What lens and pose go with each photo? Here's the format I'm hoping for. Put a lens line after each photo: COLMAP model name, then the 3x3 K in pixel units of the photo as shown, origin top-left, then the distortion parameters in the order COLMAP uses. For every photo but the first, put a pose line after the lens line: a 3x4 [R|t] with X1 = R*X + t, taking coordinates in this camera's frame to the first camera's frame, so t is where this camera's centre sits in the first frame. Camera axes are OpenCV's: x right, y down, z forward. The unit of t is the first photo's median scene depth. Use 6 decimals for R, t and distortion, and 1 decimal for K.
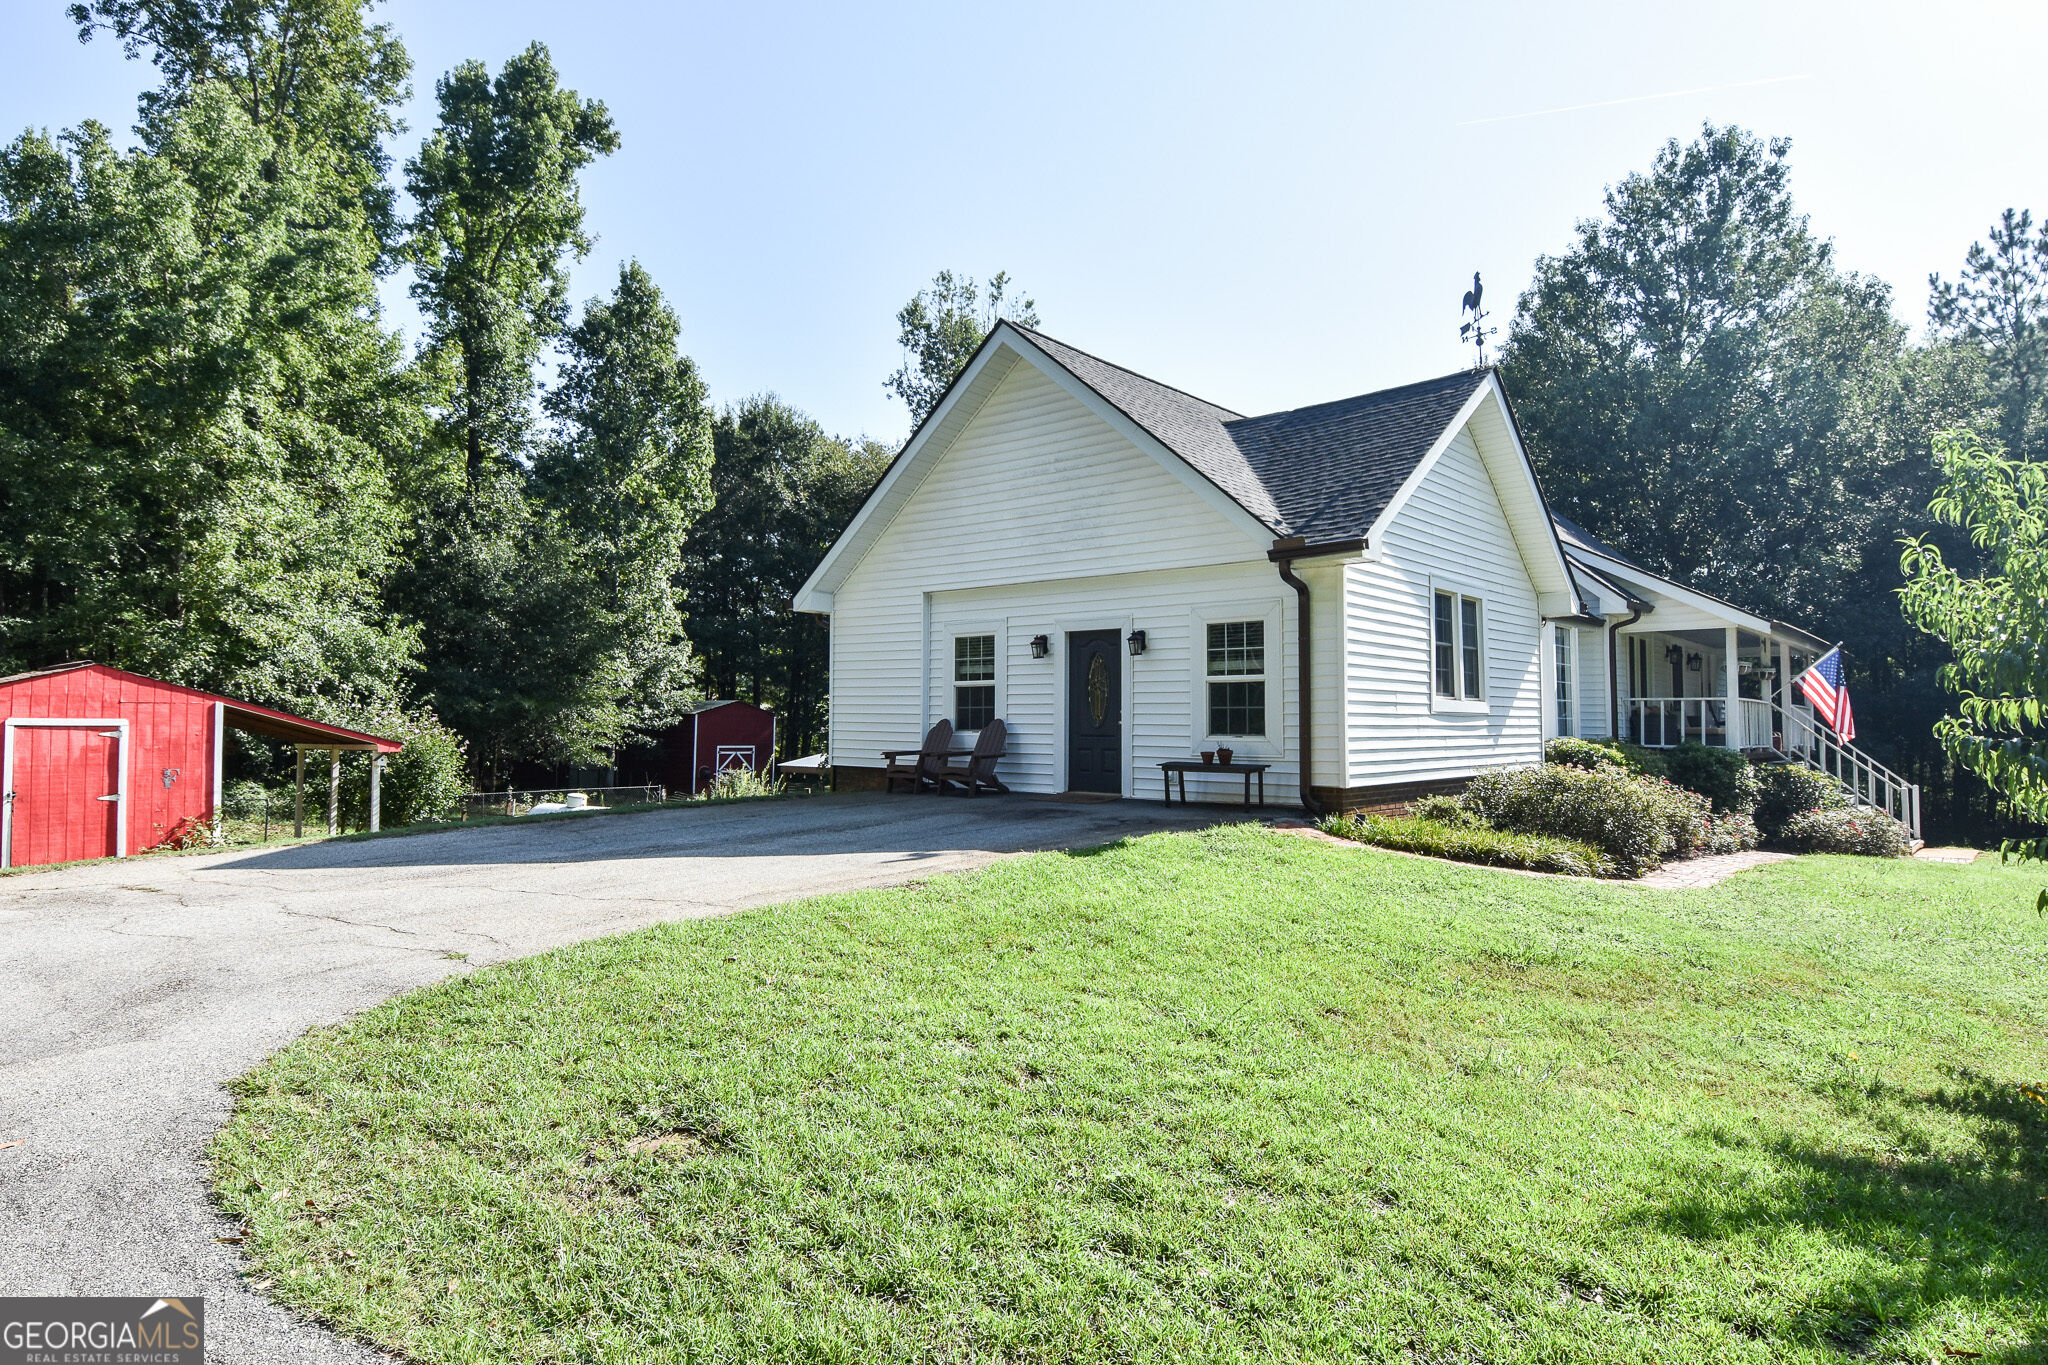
lens RADIAL K [[1116.7, 0, 1025.0], [0, 1116.7, 663.0], [0, 0, 1]] dist [0.065011, -0.072368]
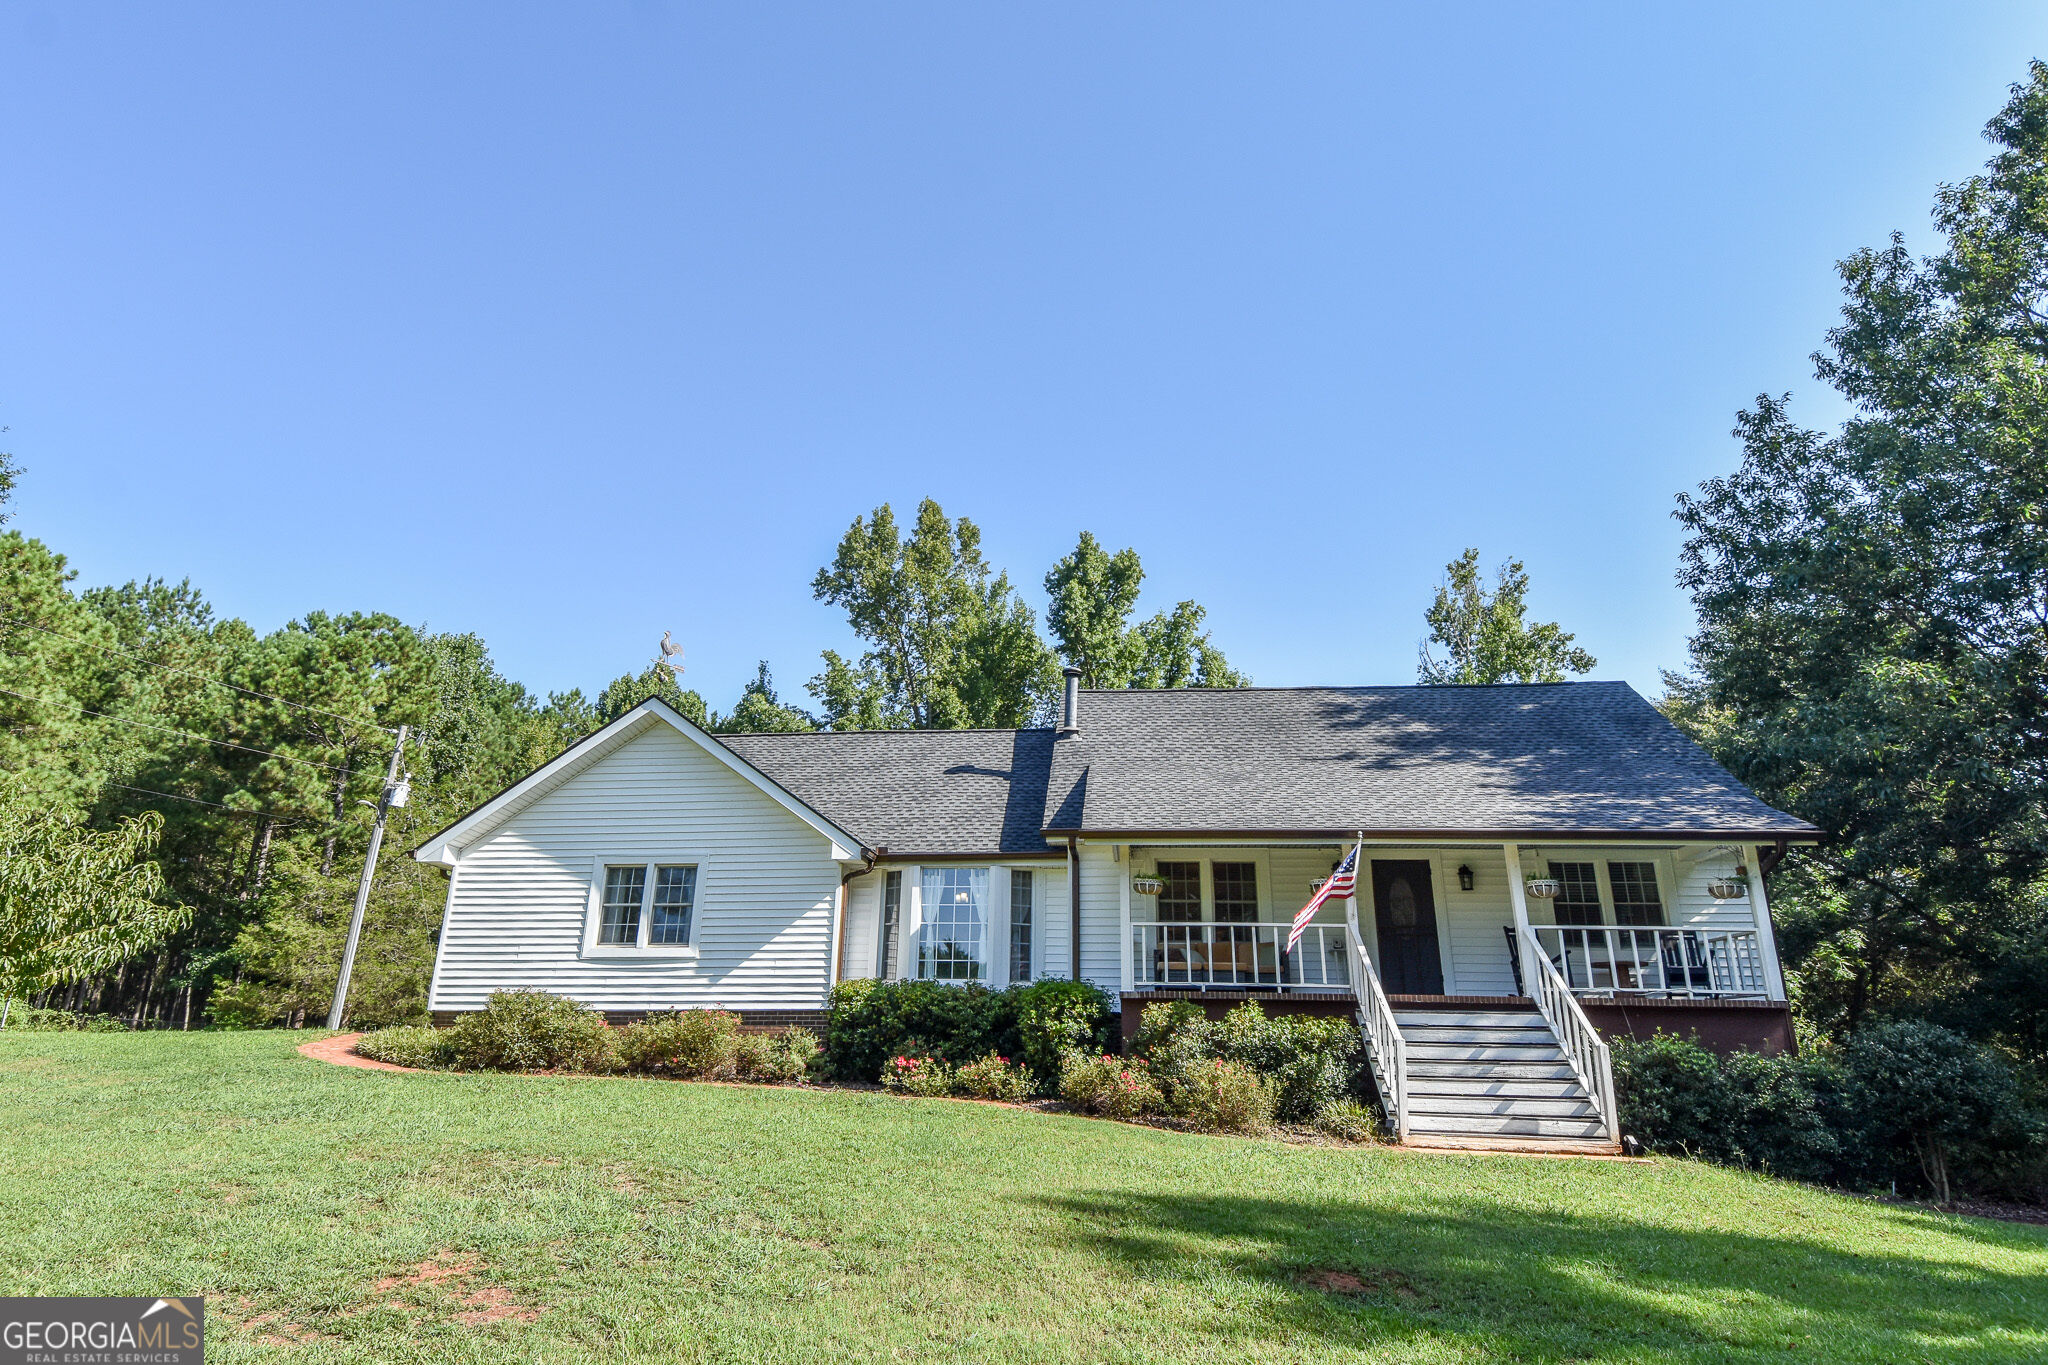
lens RADIAL K [[1116.7, 0, 1025.0], [0, 1116.7, 663.0], [0, 0, 1]] dist [0.065011, -0.072368]
pose [[0.576406, -0.271667, -0.770684, 1.558343], [0.033298, 0.950146, -0.310023, 0.124822], [0.816485, 0.153037, 0.556715, 0.513571]]
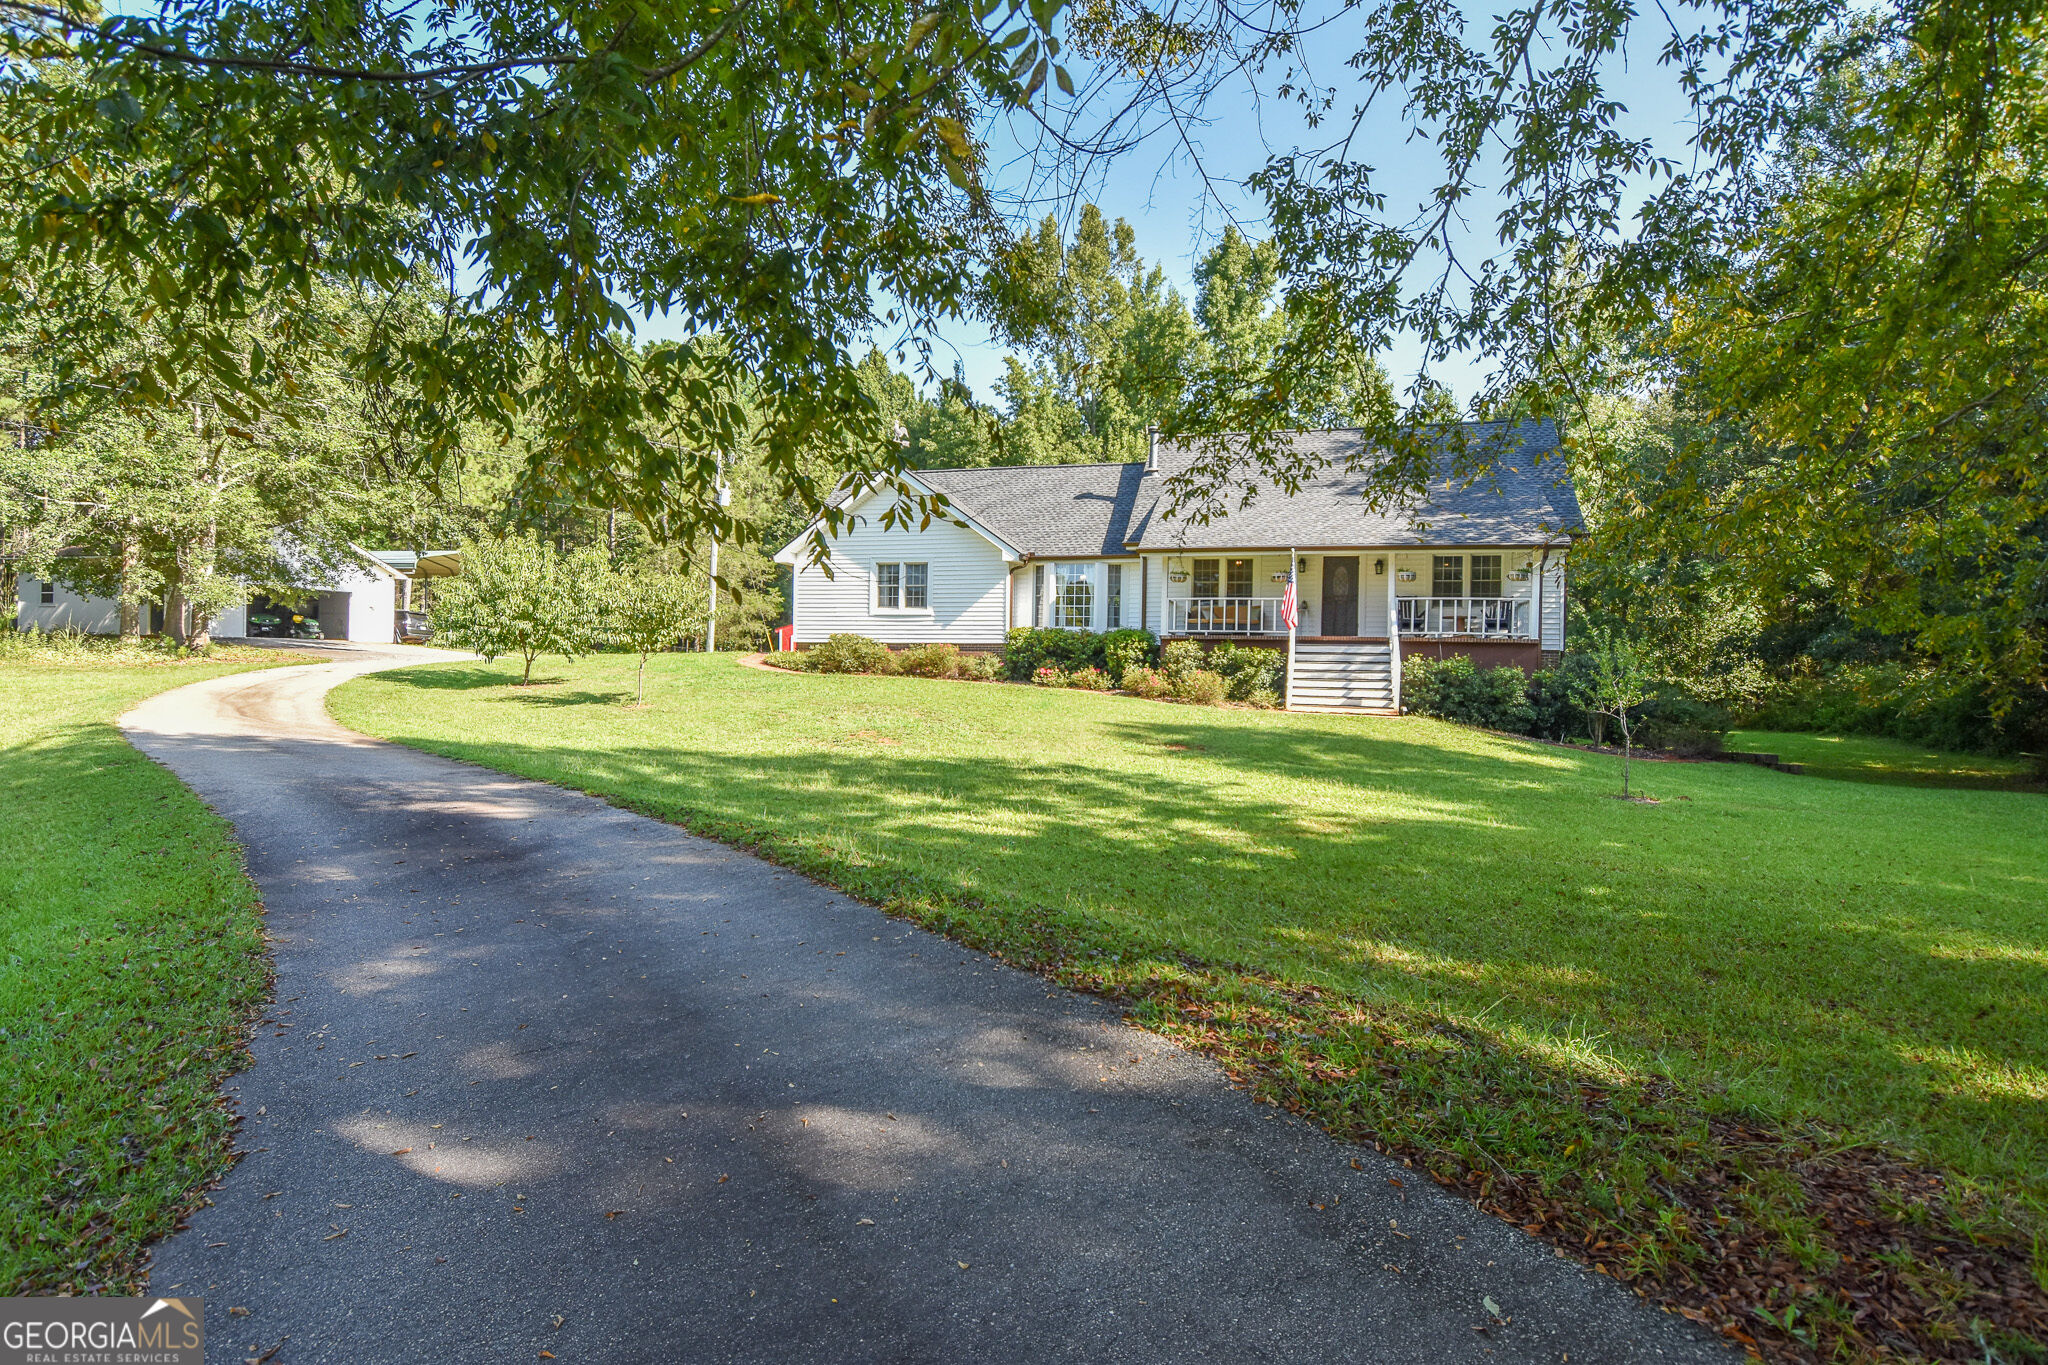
lens RADIAL K [[1075.2, 0, 1026.4], [0, 1075.2, 660.2], [0, 0, 1]] dist [0.065402, -0.065128]
pose [[0.421950, -0.005423, -0.906603, 2.245853], [0.032683, 0.999423, 0.009233, 0.112685], [0.906030, -0.033526, 0.421884, 0.252058]]
